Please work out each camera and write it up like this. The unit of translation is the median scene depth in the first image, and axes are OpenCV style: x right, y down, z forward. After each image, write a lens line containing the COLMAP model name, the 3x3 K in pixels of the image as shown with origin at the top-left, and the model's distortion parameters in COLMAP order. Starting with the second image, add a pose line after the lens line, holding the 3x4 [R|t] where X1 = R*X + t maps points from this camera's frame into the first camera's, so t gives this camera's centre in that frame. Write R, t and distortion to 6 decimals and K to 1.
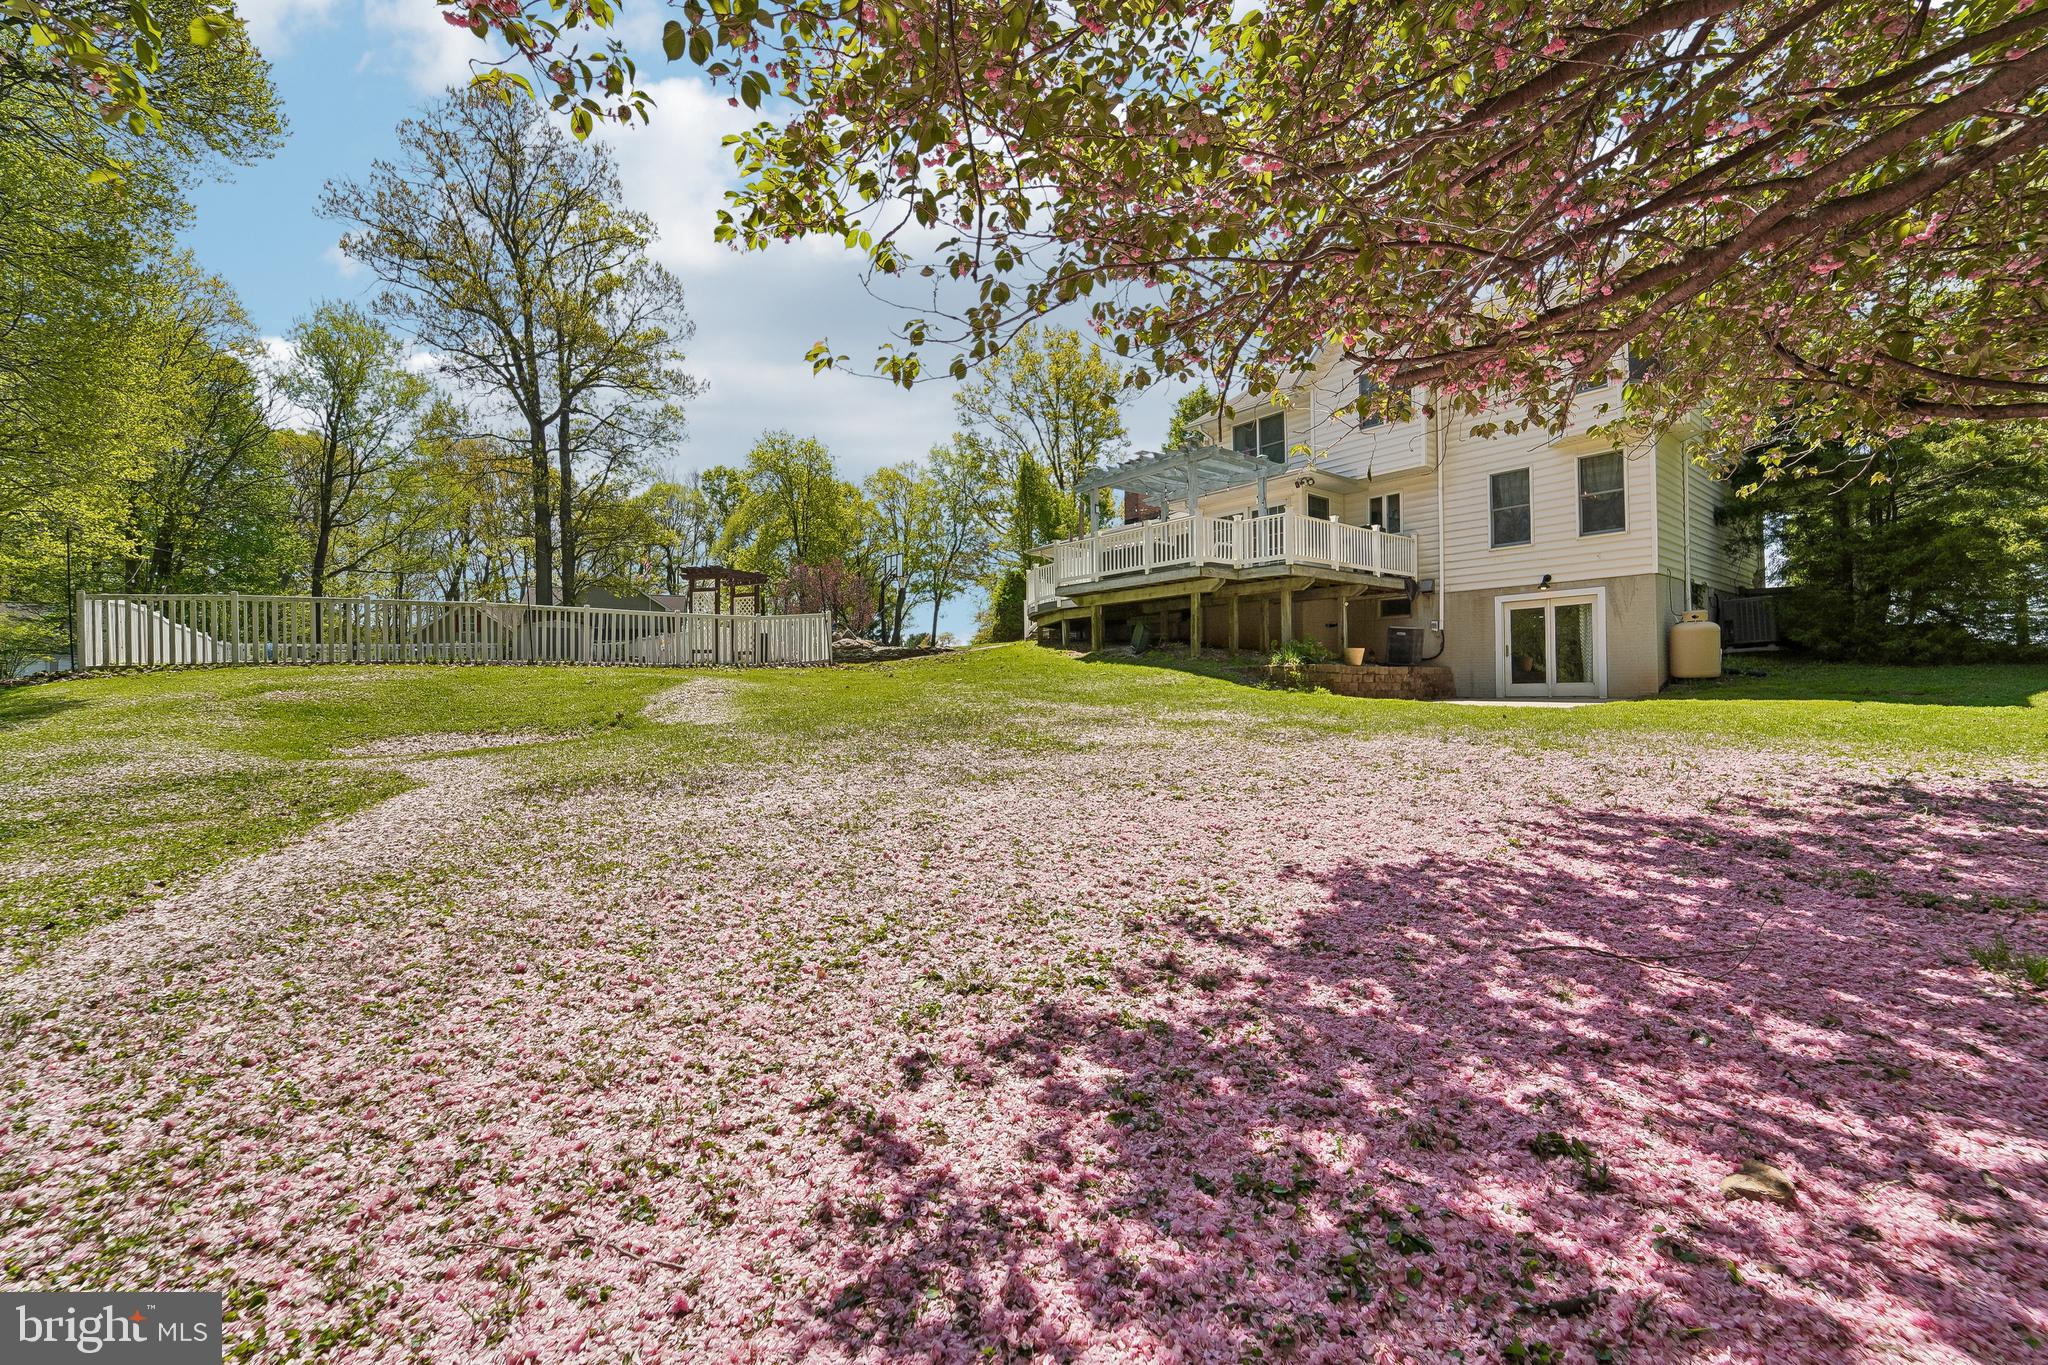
lens RADIAL K [[838.6, 0, 1036.2], [0, 838.6, 691.6], [0, 0, 1]] dist [0.001296, 0.000186]
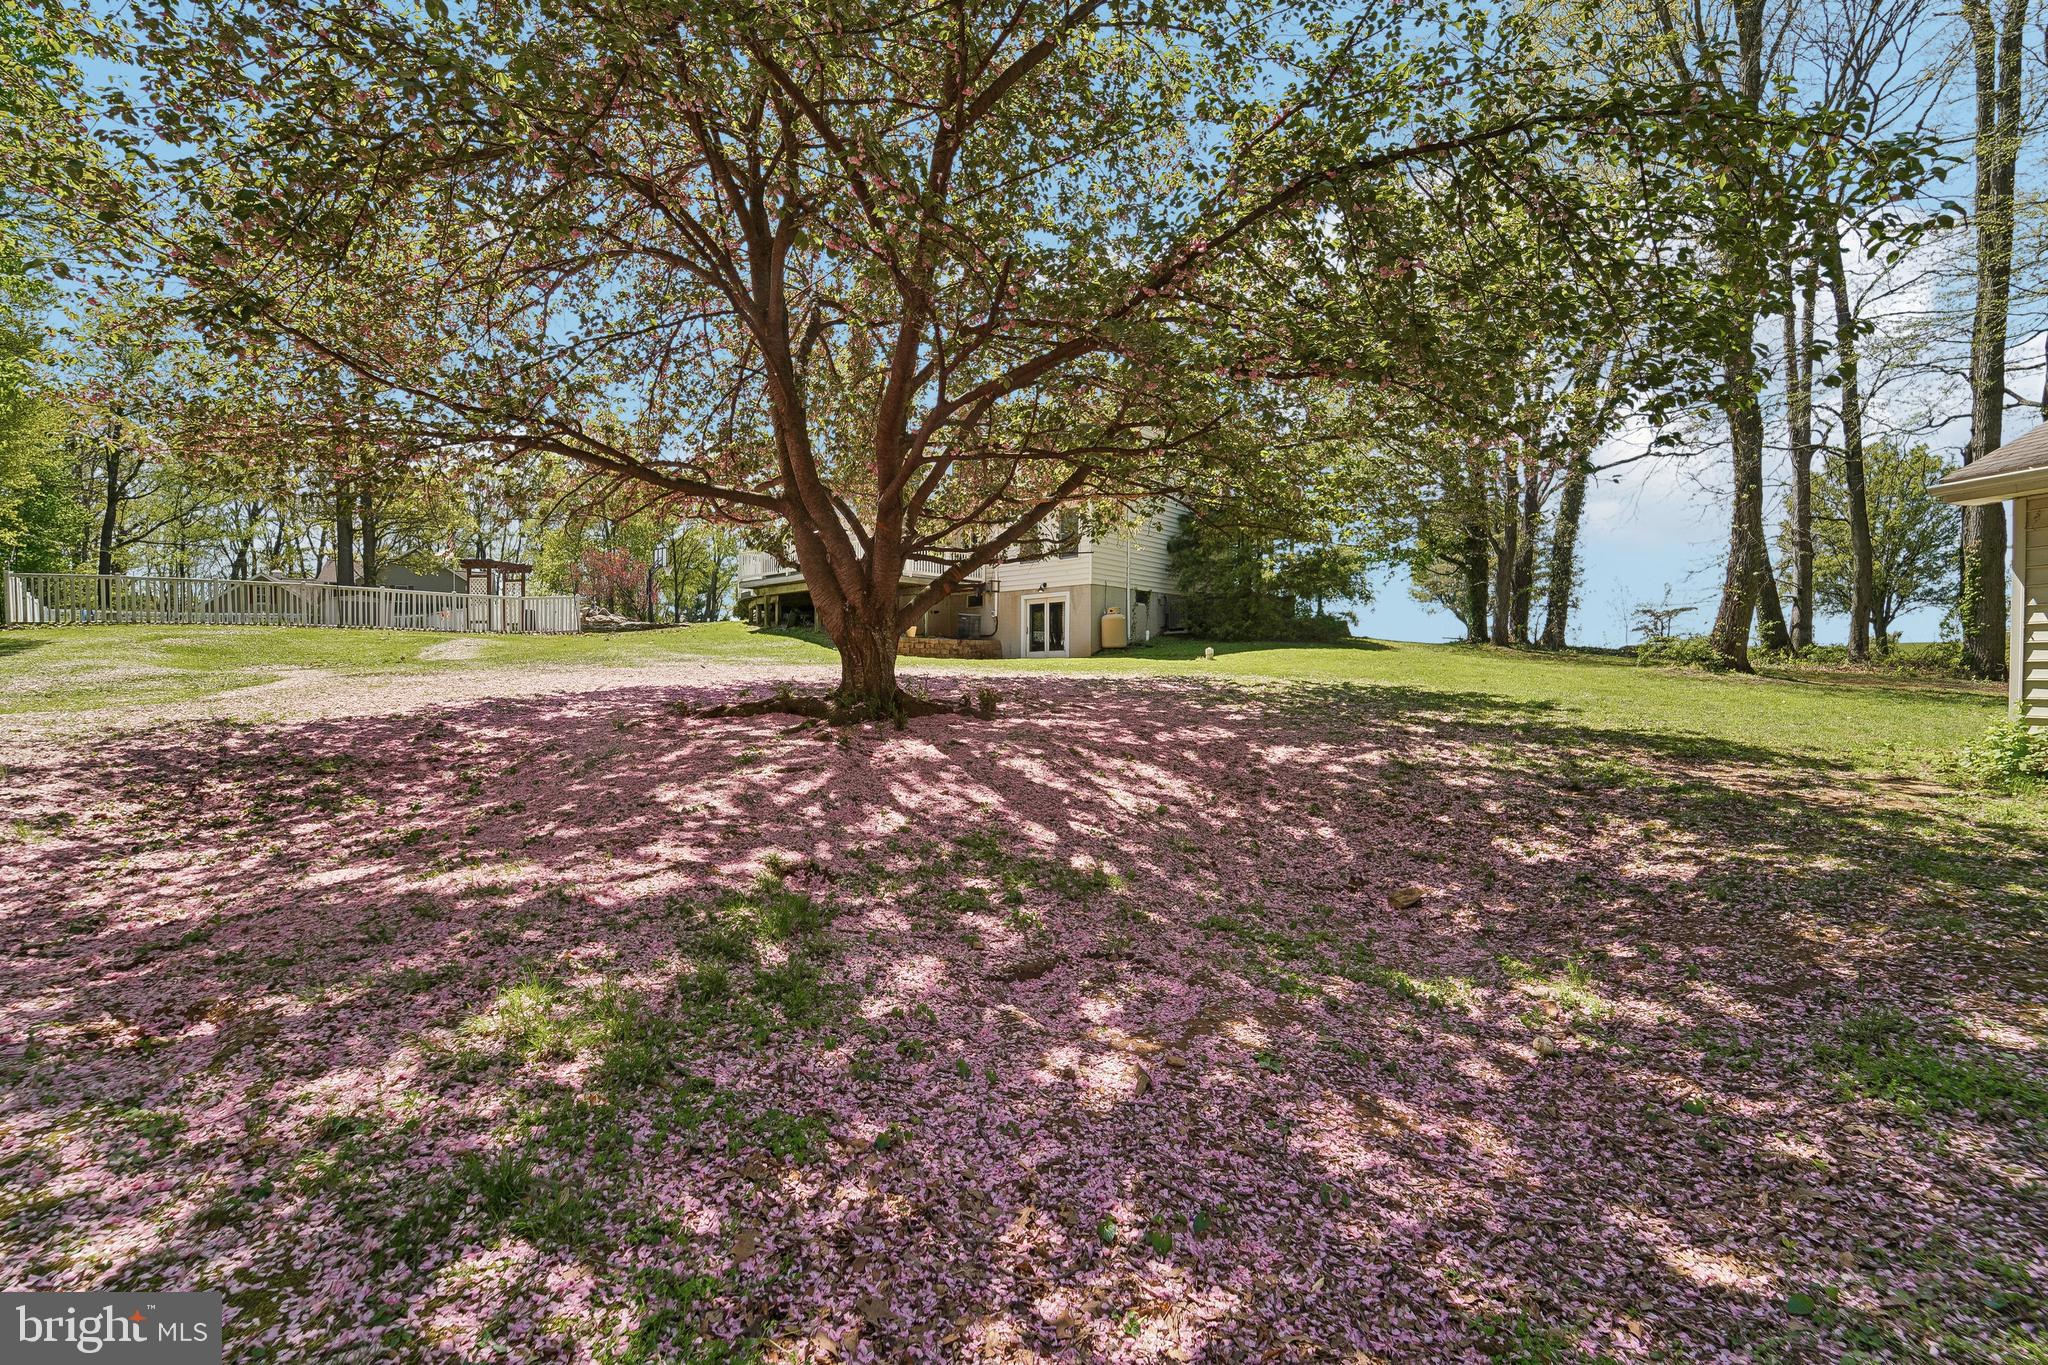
lens RADIAL K [[838.6, 0, 1018.8], [0, 838.6, 682.0], [0, 0, 1]] dist [0.001296, 0.000186]
pose [[0.988858, 0.007519, 0.148669, 0.153621], [-0.008576, 0.999942, 0.006469, 0.018659], [-0.148612, -0.007672, 0.988866, -0.271644]]
